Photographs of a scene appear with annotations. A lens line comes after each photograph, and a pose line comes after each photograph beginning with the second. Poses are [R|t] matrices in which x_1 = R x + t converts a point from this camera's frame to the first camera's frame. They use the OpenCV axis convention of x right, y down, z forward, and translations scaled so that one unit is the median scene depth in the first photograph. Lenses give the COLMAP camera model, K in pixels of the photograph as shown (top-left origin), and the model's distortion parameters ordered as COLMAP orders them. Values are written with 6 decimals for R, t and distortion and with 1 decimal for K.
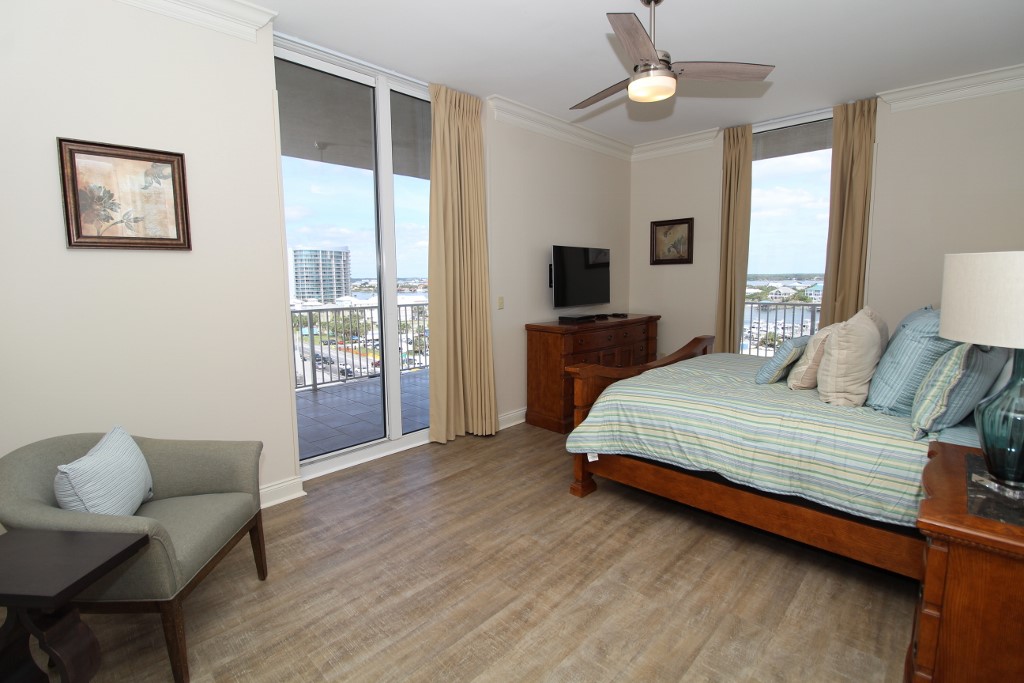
lens RADIAL K [[476.7, 0, 510.6], [0, 476.7, 338.6], [0, 0, 1]] dist [-0.006975, -0.004094]
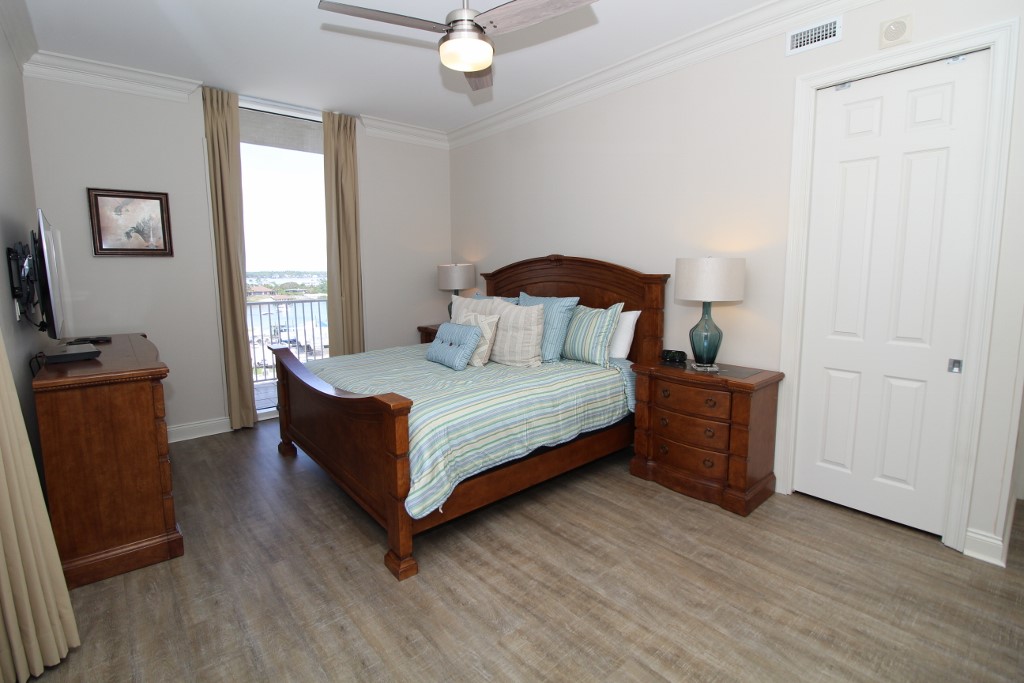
lens RADIAL K [[476.7, 0, 507.6], [0, 476.7, 333.1], [0, 0, 1]] dist [-0.006975, -0.004094]
pose [[0.091339, -0.124273, 0.988035, -0.572634], [0.136612, 0.984366, 0.111182, -0.101754], [-0.986405, 0.124822, 0.106888, 0.820956]]
